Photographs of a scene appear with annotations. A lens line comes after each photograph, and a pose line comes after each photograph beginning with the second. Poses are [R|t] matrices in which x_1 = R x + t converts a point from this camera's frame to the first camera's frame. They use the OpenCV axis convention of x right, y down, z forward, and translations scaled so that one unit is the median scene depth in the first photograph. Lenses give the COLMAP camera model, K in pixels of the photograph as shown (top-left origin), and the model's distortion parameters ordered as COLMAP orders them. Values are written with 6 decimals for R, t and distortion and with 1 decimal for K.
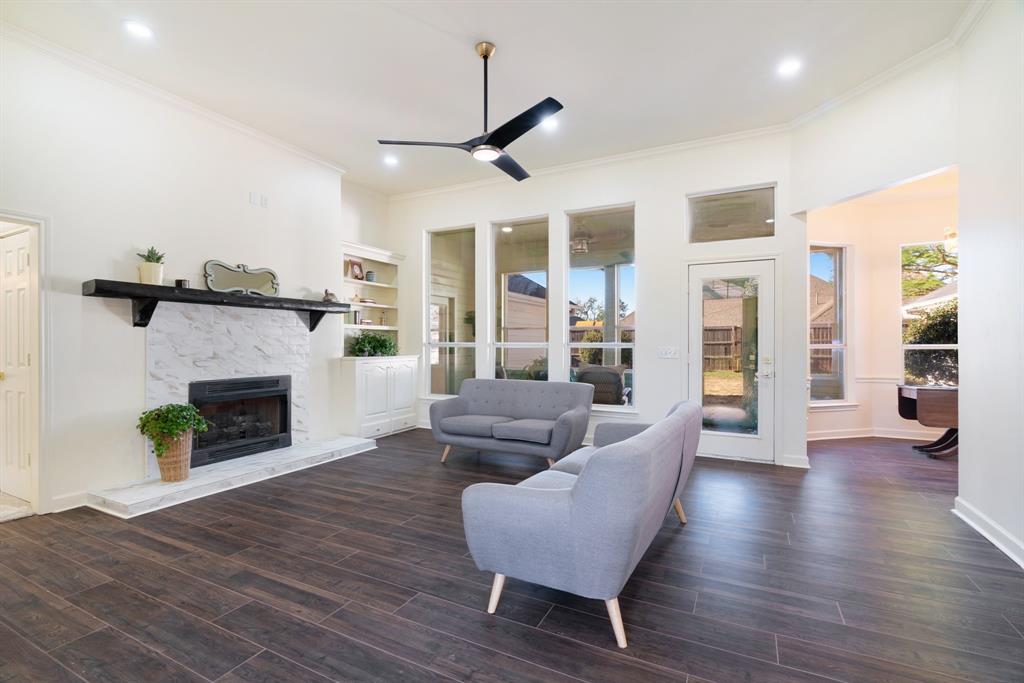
lens RADIAL K [[463.5, 0, 507.3], [0, 463.5, 346.0], [0, 0, 1]] dist [0.001892, -0.000400]
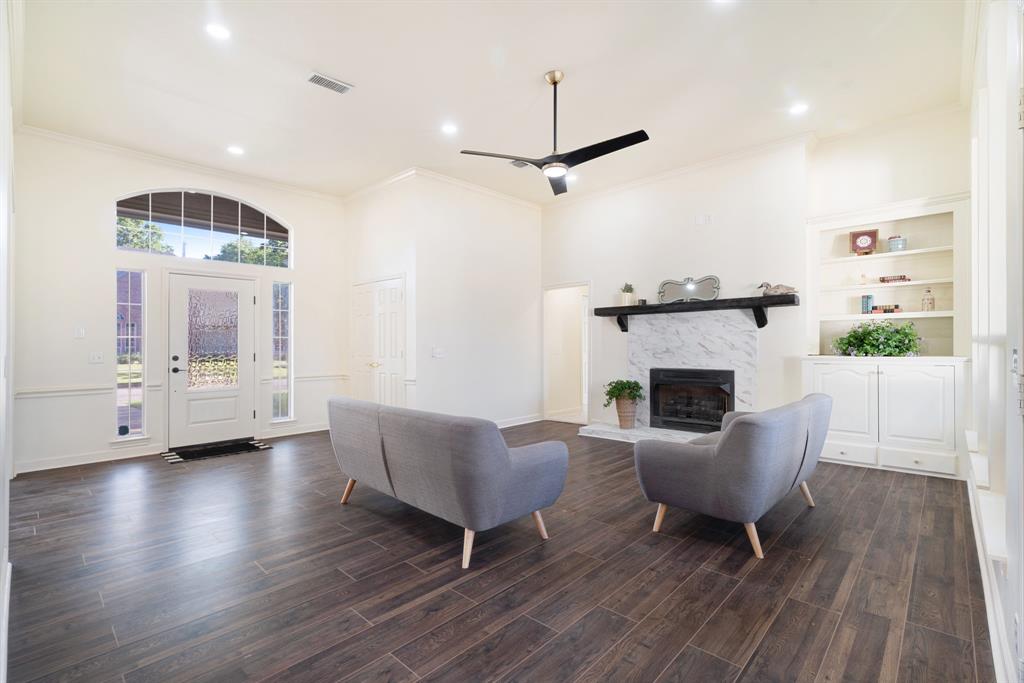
lens RADIAL K [[466.7, 0, 511.9], [0, 466.7, 336.9], [0, 0, 1]] dist [0.000480, 0.000506]
pose [[-0.273461, -0.019487, -0.961686, 0.783462], [0.001179, 0.999787, -0.020594, 0.008843], [0.961882, -0.006765, -0.273380, 0.906443]]
